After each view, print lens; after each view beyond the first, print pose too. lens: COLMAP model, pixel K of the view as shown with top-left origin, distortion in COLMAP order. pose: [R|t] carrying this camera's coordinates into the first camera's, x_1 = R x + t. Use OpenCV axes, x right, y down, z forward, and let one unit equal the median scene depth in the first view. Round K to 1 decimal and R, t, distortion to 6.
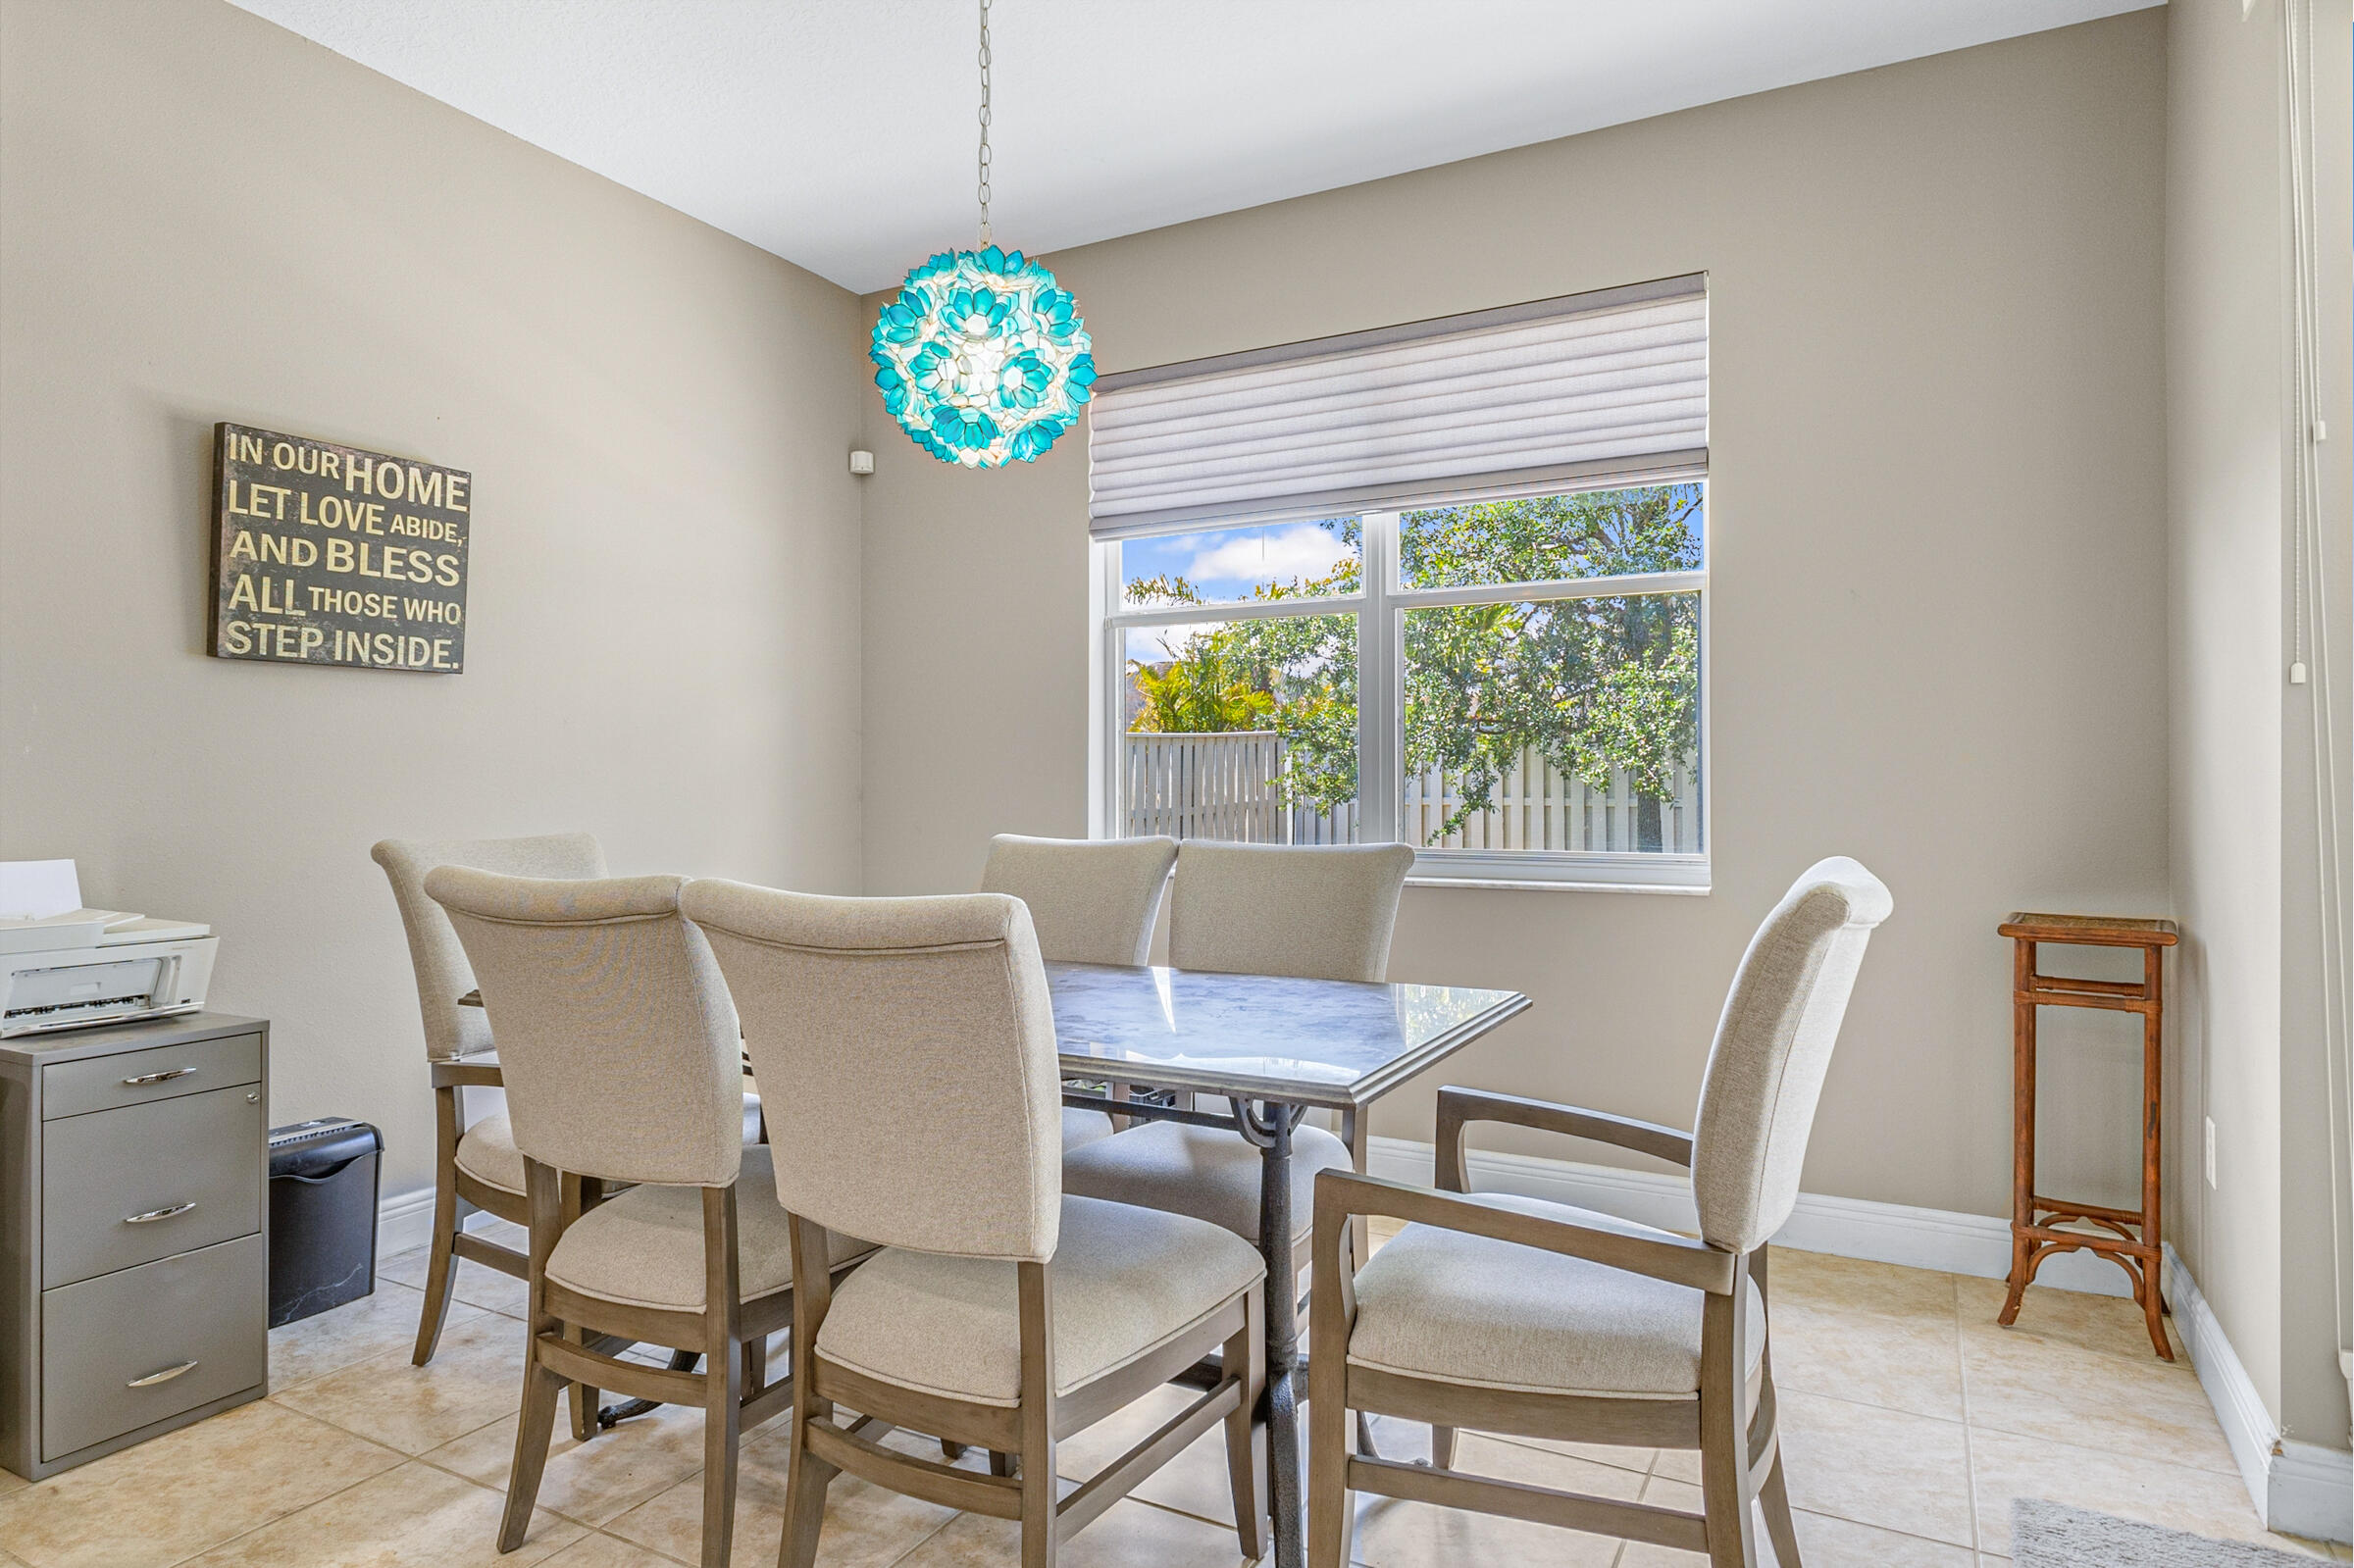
lens RADIAL K [[1327.2, 0, 1180.0], [0, 1327.2, 774.4], [0, 0, 1]] dist [0.002766, 0.000826]
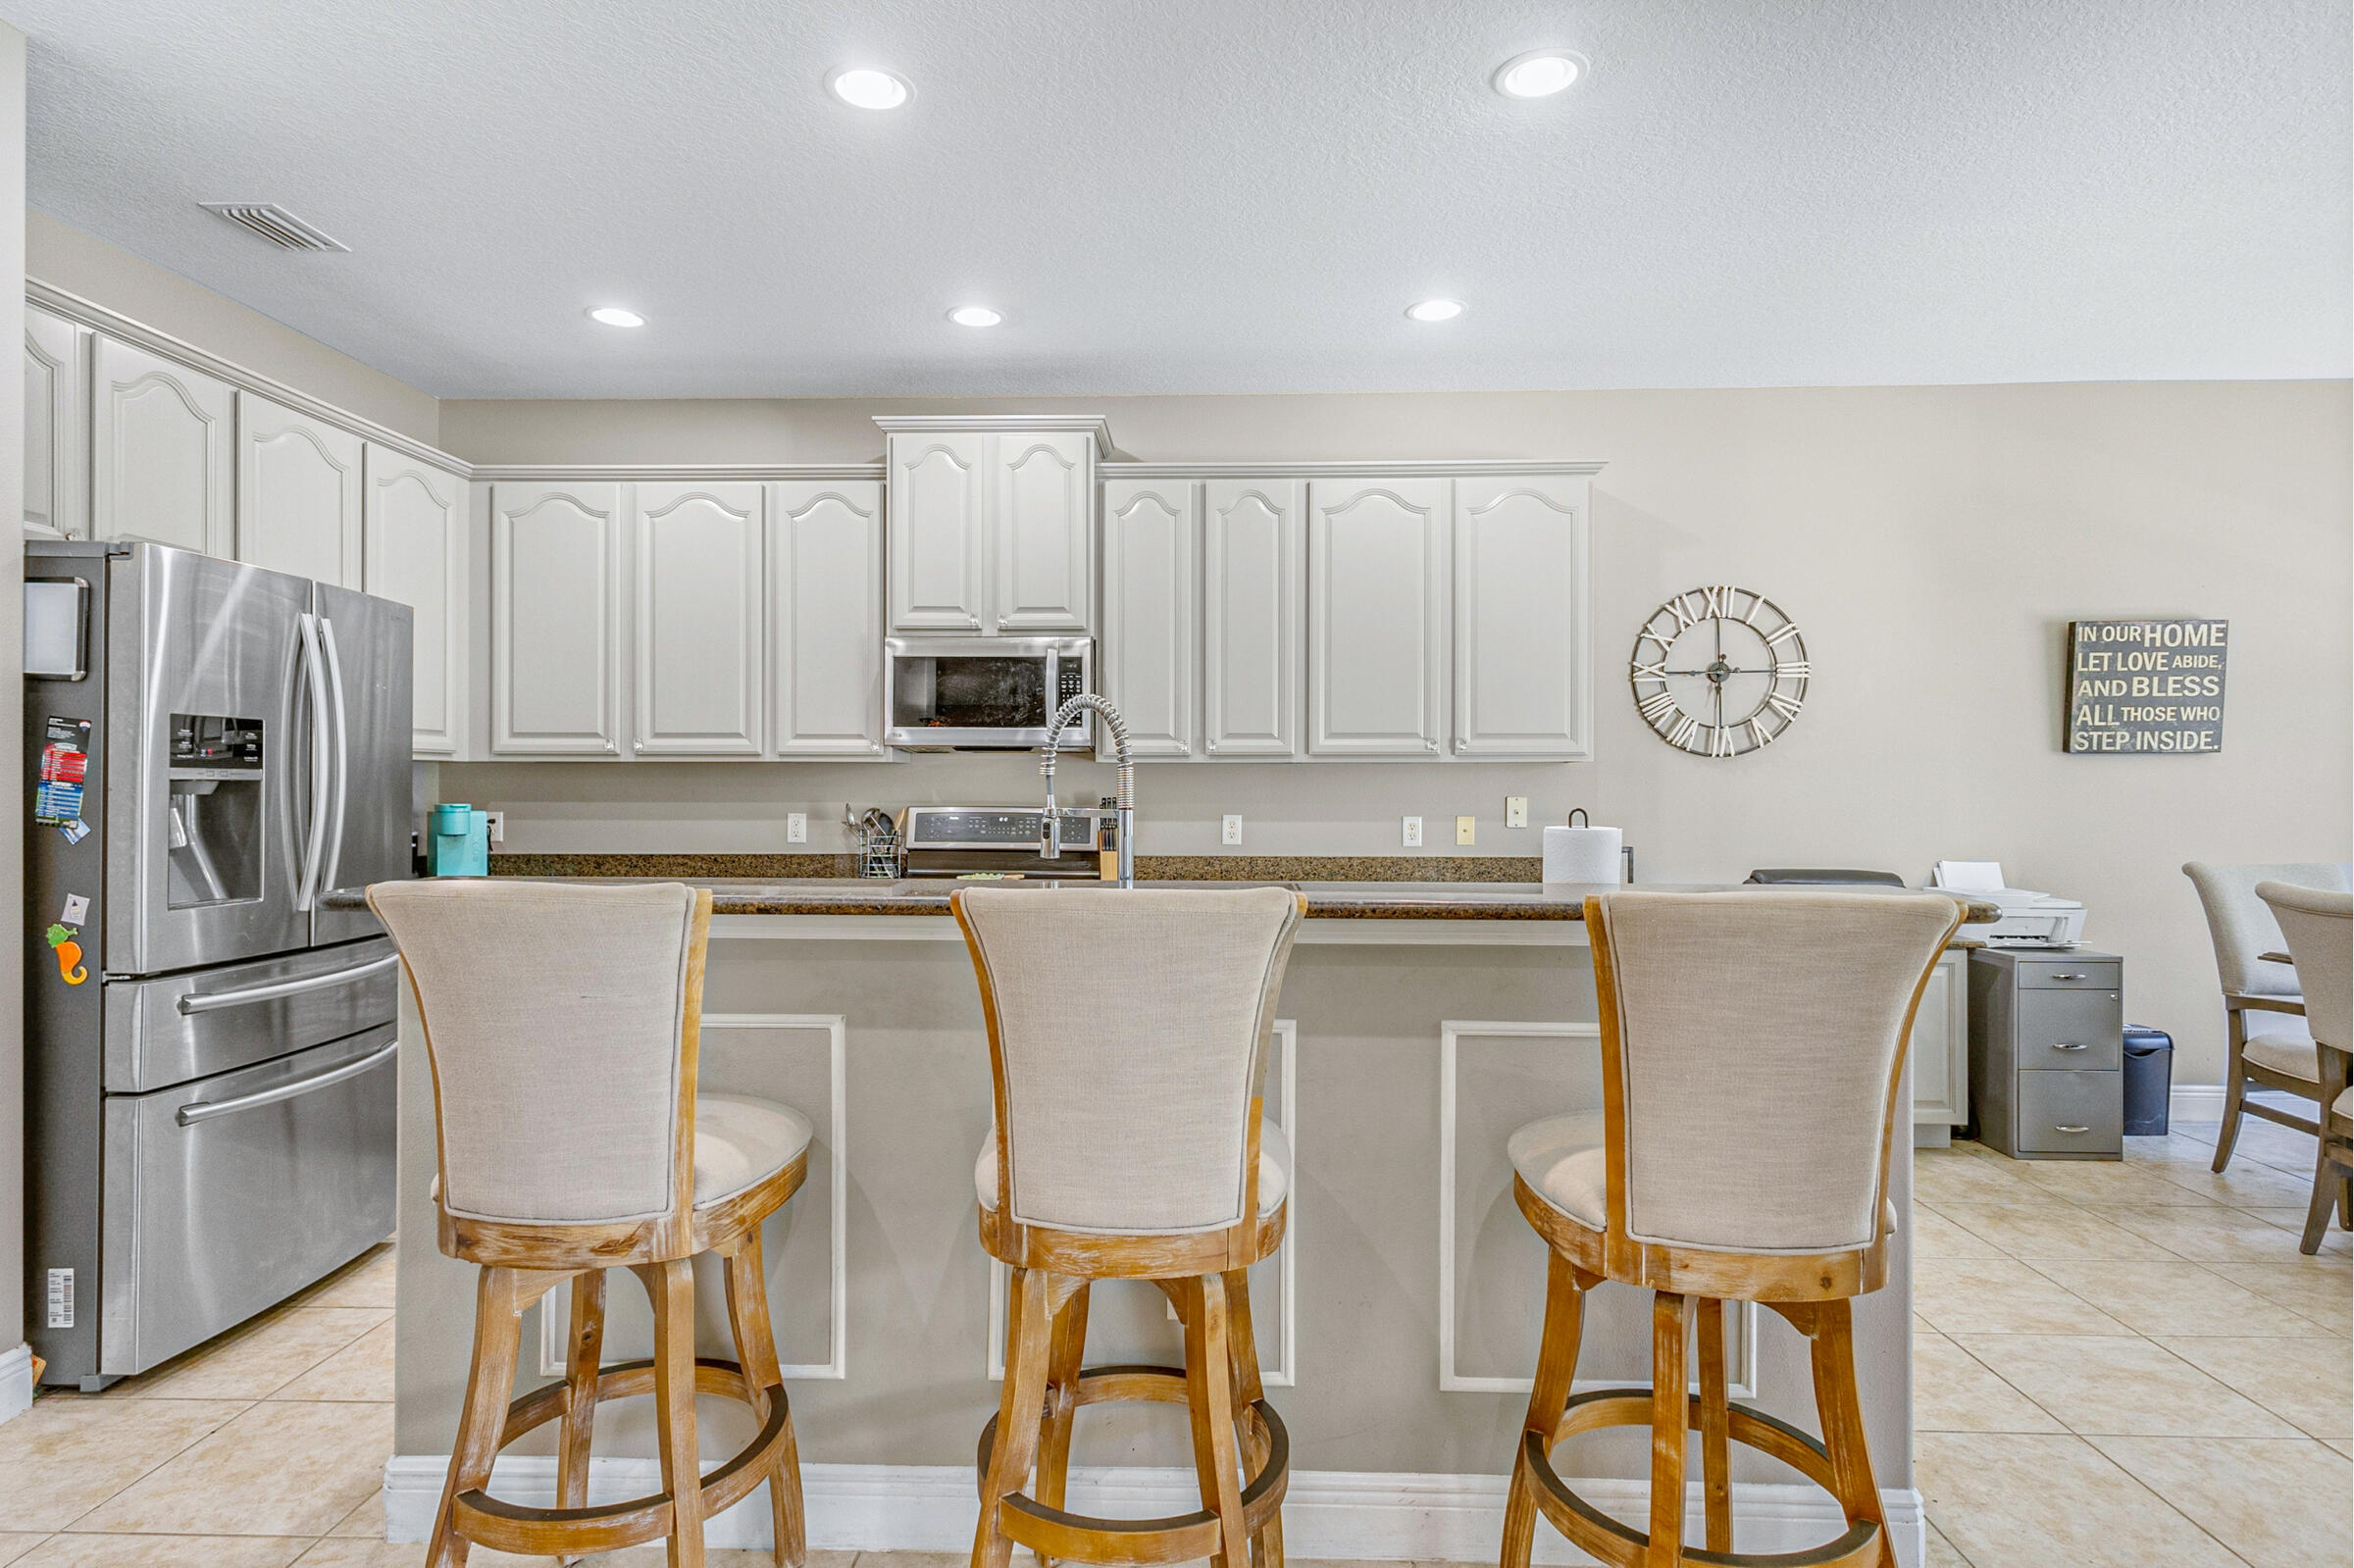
lens RADIAL K [[1256.6, 0, 1190.6], [0, 1256.6, 788.6], [0, 0, 1]] dist [0.012877, 0.000379]
pose [[0.451308, 0.002214, -0.892365, 0.247412], [0.005254, 0.999973, 0.005138, -0.053294], [0.892353, -0.007008, 0.451284, -0.787425]]
